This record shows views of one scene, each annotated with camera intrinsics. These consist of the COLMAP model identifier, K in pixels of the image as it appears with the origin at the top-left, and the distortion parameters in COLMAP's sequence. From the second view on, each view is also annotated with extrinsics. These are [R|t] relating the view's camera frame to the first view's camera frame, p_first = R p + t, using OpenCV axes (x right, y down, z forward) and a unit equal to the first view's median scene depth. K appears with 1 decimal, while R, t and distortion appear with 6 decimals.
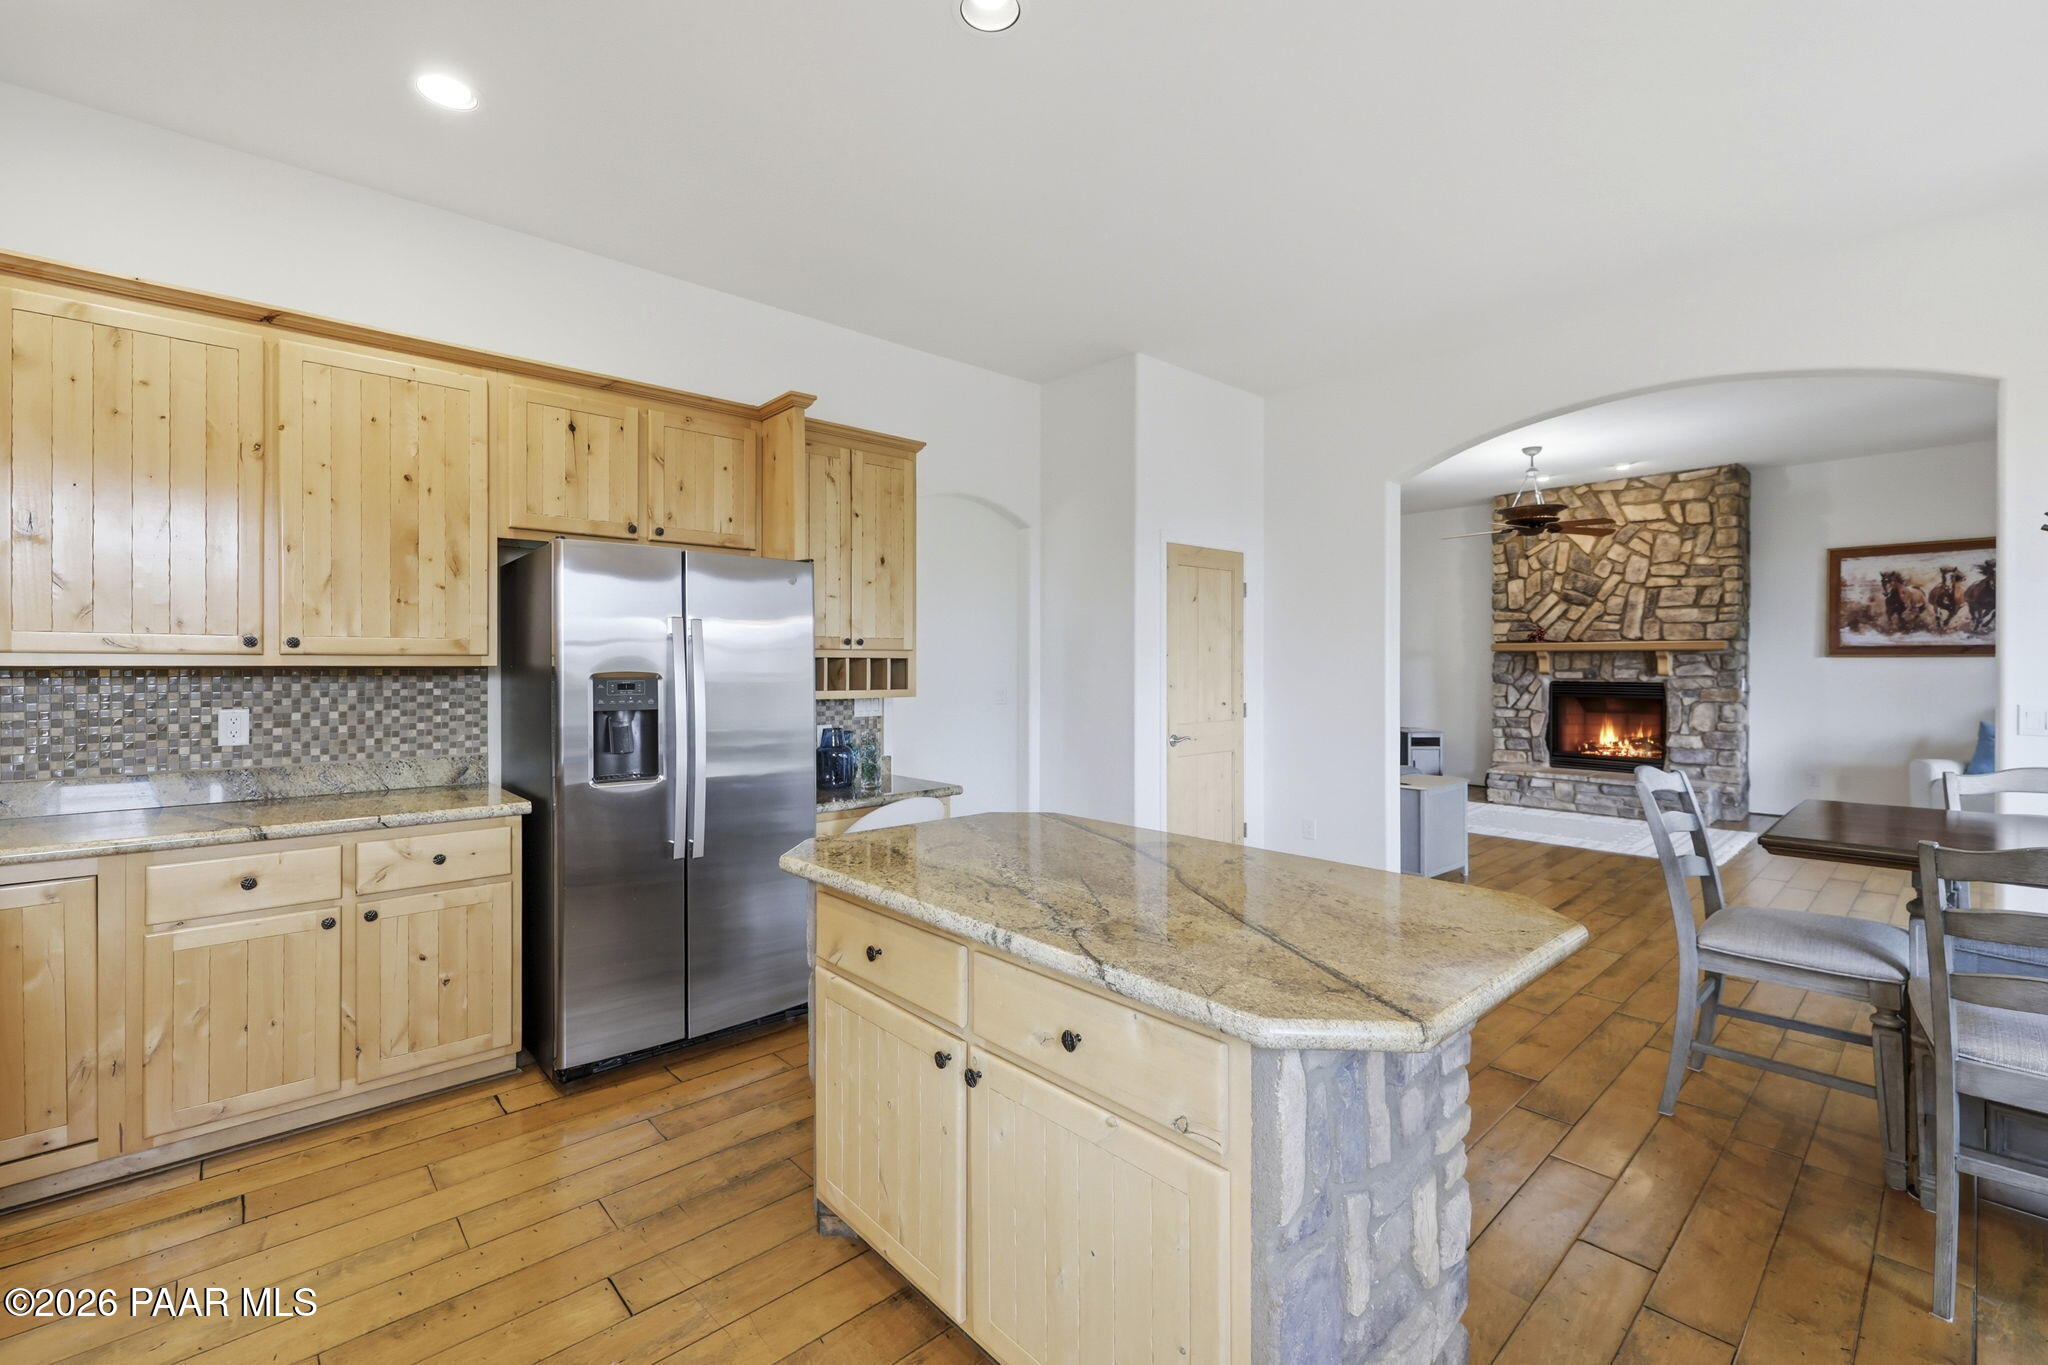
lens RADIAL K [[872.4, 0, 1015.8], [0, 872.4, 664.9], [0, 0, 1]] dist [0.002253, 0.001023]
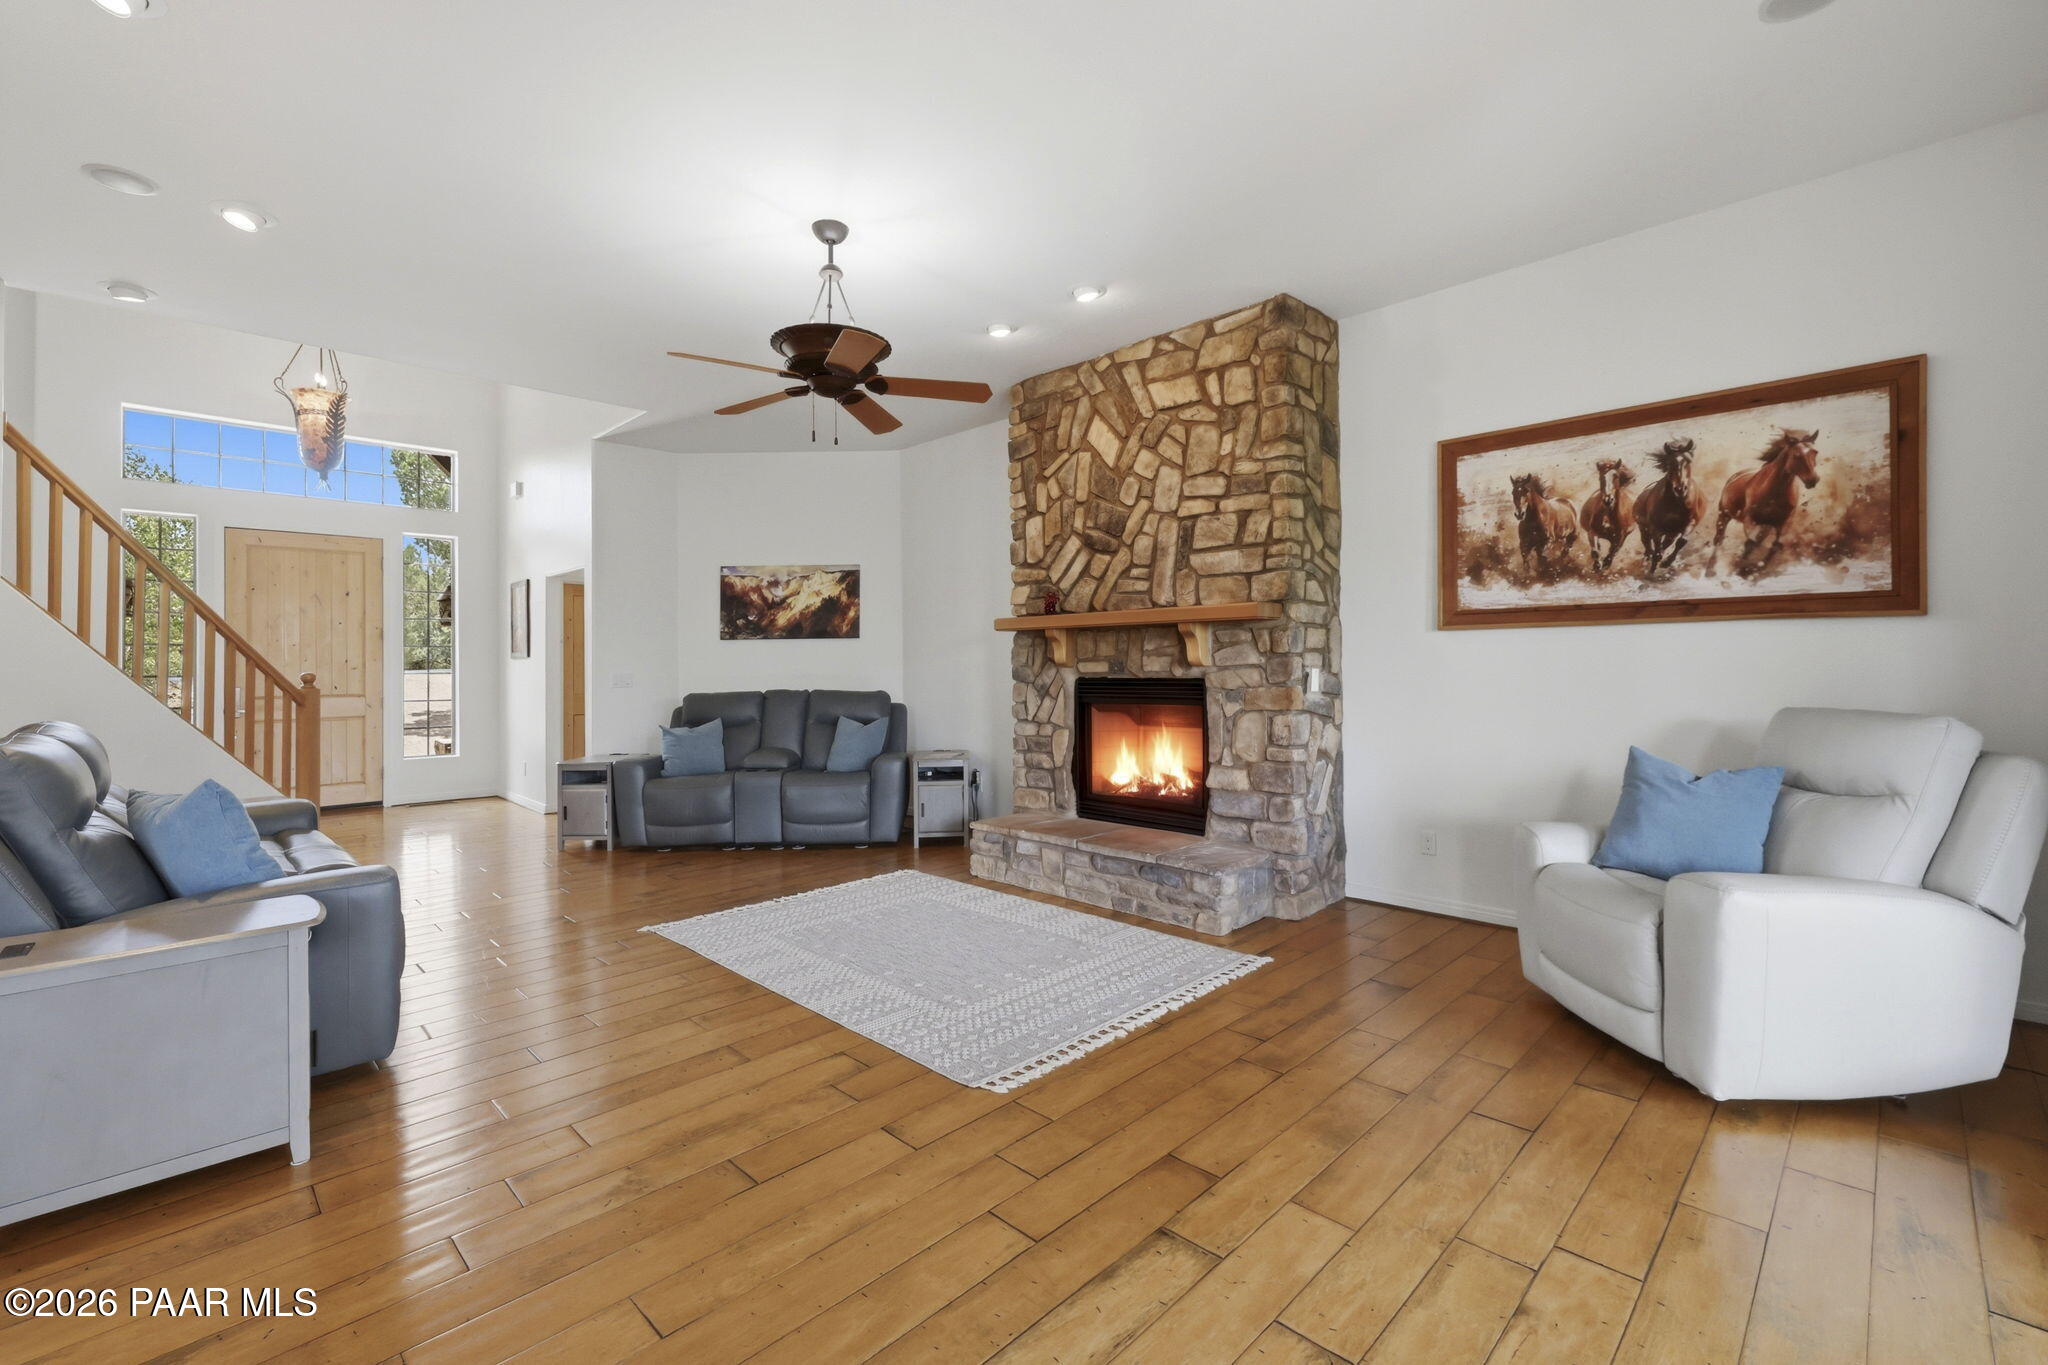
lens RADIAL K [[872.4, 0, 1015.8], [0, 872.4, 664.9], [0, 0, 1]] dist [0.002253, 0.001023]
pose [[0.998875, -0.009917, 0.046383, 0.593912], [0.010107, 0.999941, -0.003868, 0.012464], [-0.046342, 0.004332, 0.998916, 0.420893]]
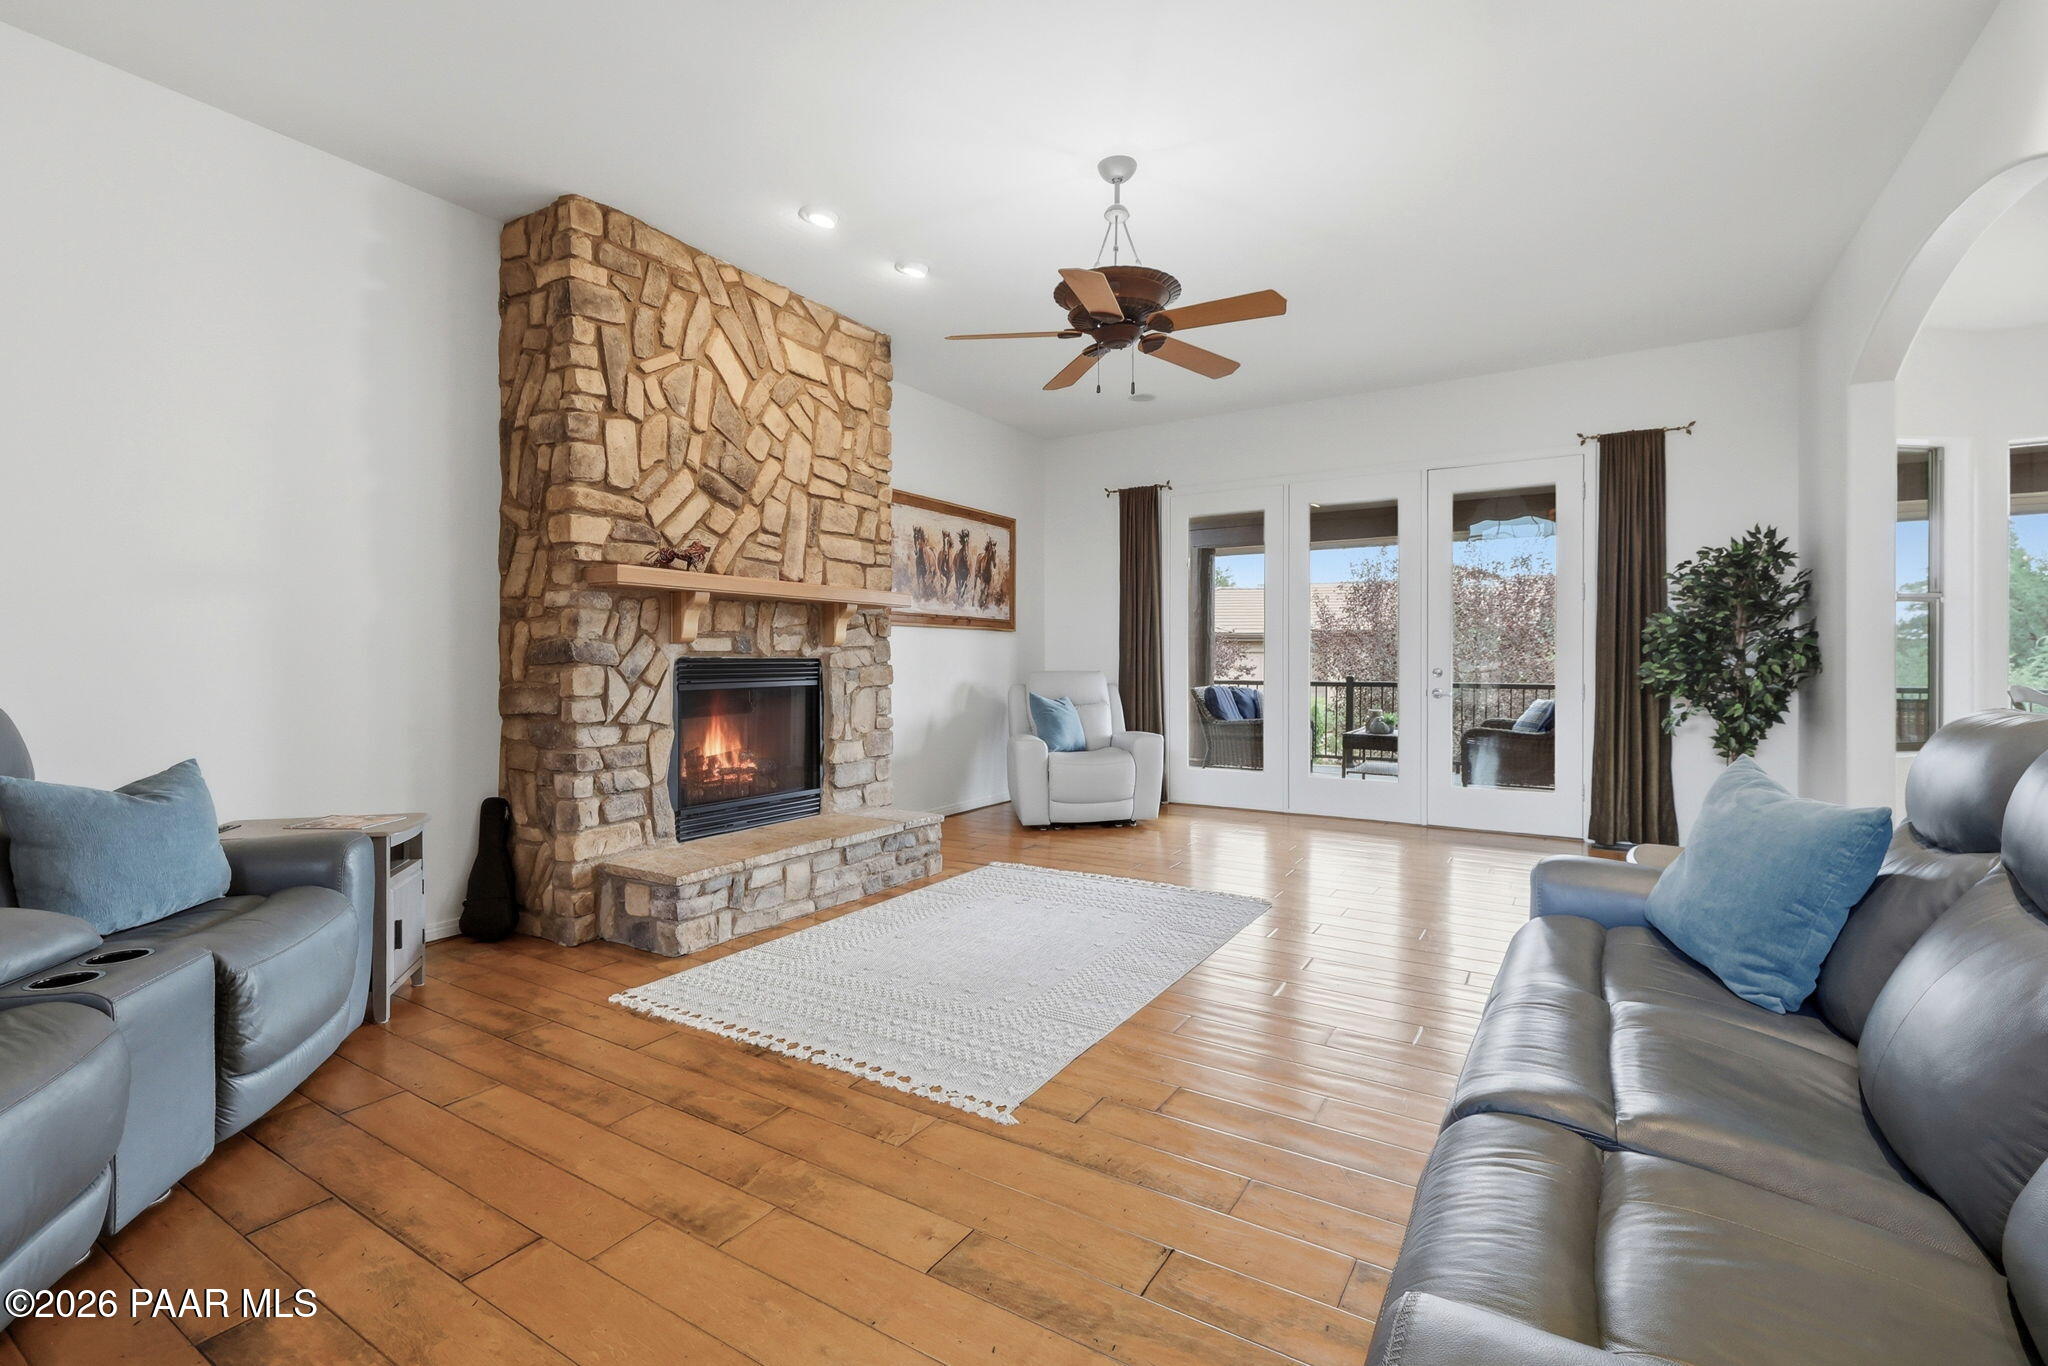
lens RADIAL K [[895.9, 0, 1043.3], [0, 895.9, 671.7], [0, 0, 1]] dist [-0.000737, 0.000060]
pose [[-0.288232, -0.013006, 0.957472, 0.109862], [0.002931, 0.999891, 0.014464, 0.021210], [-0.957556, 0.006976, -0.288162, 1.043146]]
